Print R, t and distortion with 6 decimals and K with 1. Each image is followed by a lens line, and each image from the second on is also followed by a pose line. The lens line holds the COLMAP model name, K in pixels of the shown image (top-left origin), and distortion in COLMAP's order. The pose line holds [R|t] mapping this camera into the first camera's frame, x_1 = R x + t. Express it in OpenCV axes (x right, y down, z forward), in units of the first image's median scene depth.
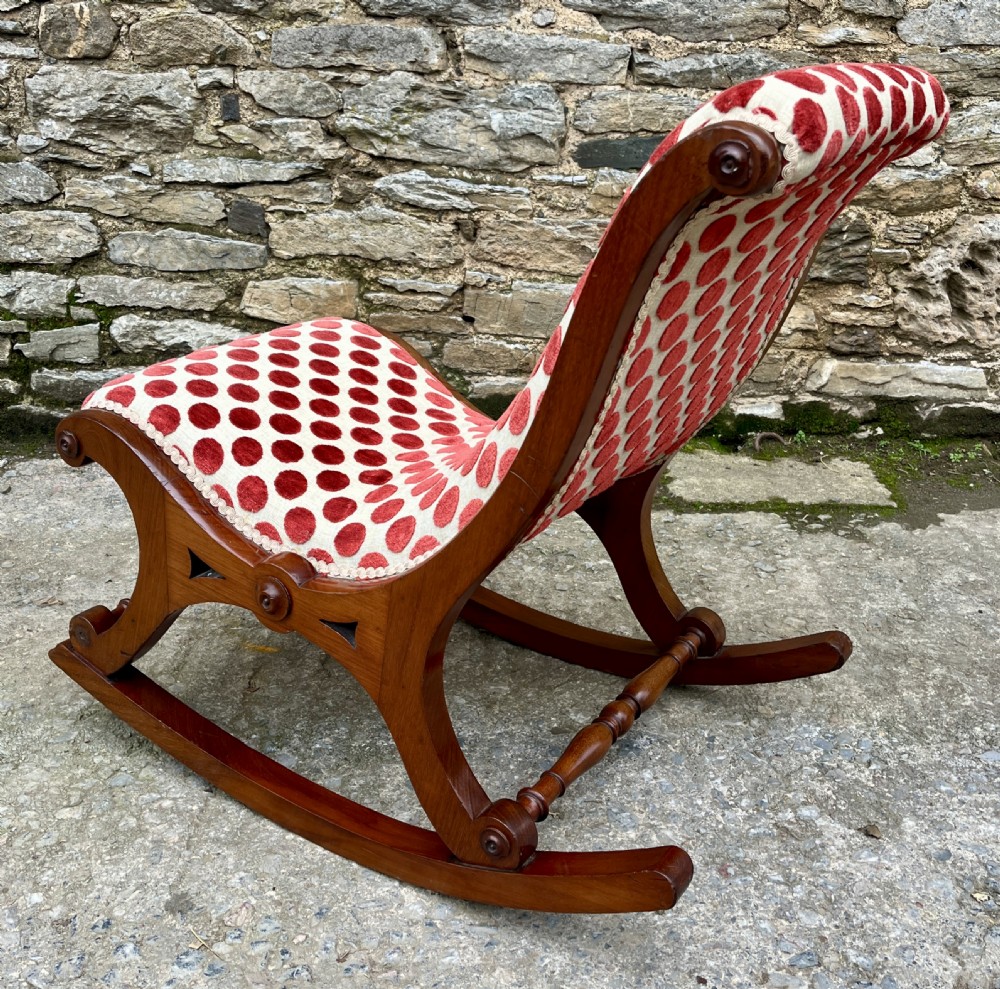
lens RADIAL K [[1175.3, 0, 504.5], [0, 1175.3, 415.3], [0, 0, 1]] dist [0.100644, -0.253515]
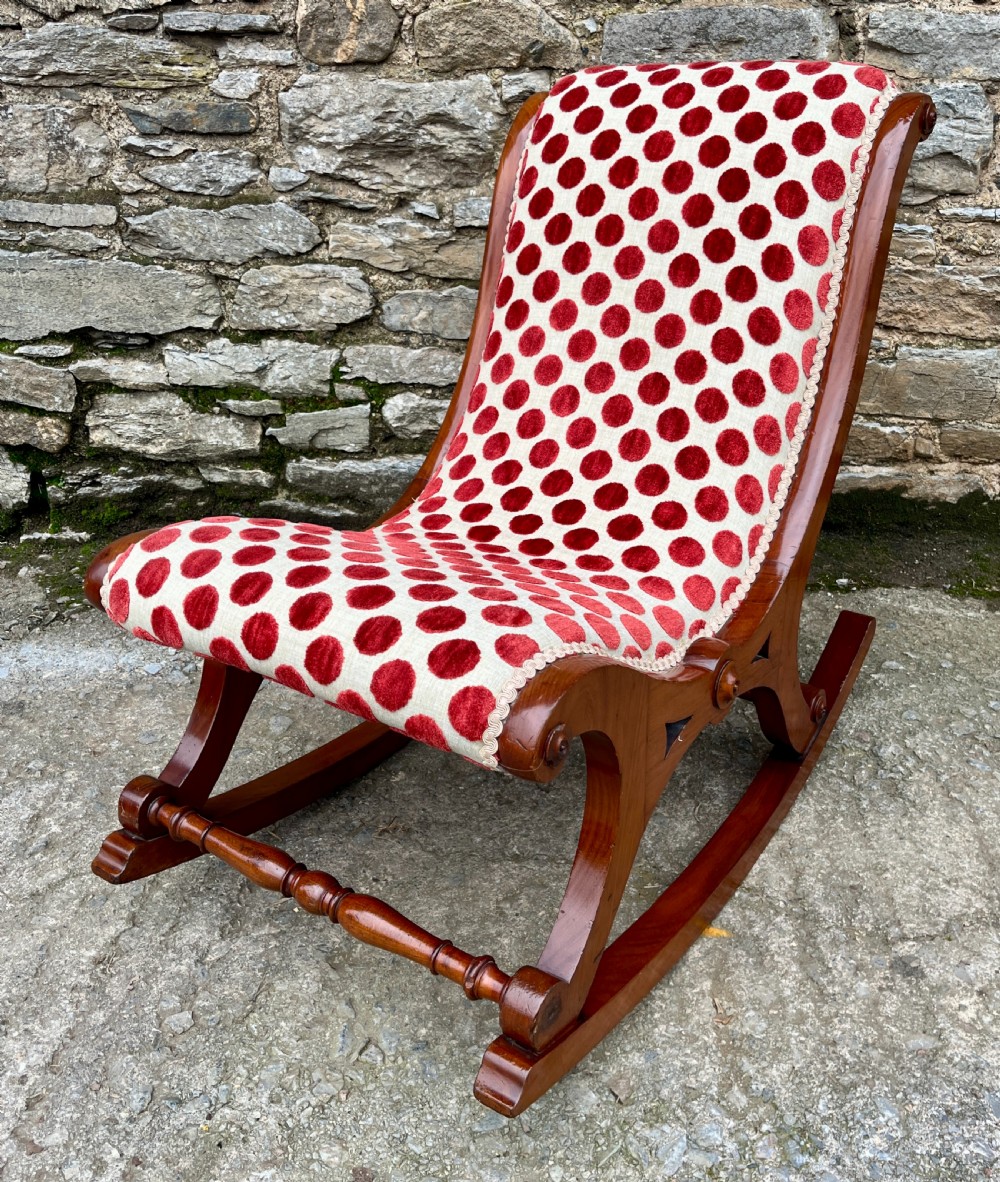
lens RADIAL K [[1126.8, 0, 535.7], [0, 1126.8, 531.2], [0, 0, 1]] dist [0.030467, -0.018887]
pose [[0.998378, 0.002413, -0.056884, -0.190600], [0.005666, 0.989930, 0.141446, -0.102866], [0.056653, -0.141539, 0.988310, 0.241258]]
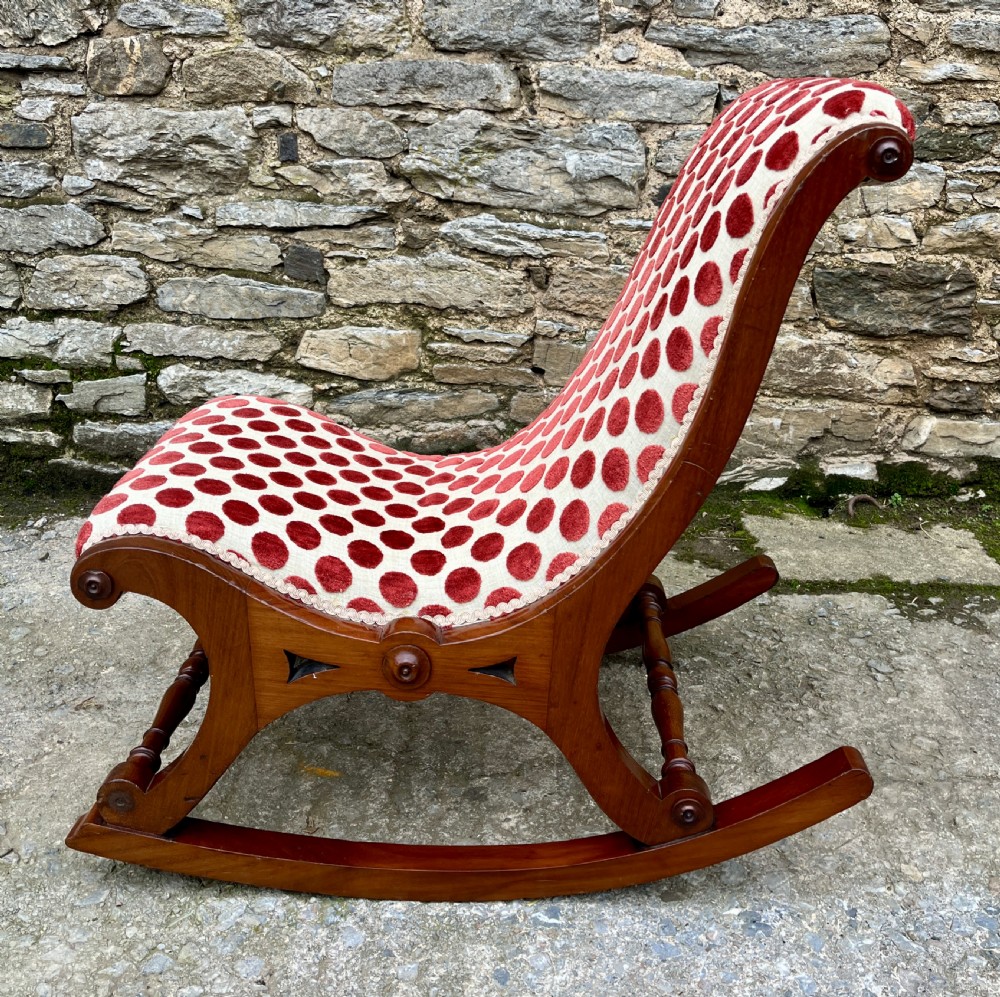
lens RADIAL K [[1126.7, 0, 516.4], [0, 1126.7, 390.1], [0, 0, 1]] dist [0.095926, -0.214192]
pose [[0.999802, 0.006563, -0.018785, -0.032115], [-0.006939, 0.999775, -0.020060, -0.050032], [0.018649, 0.020186, 0.999622, 0.108185]]
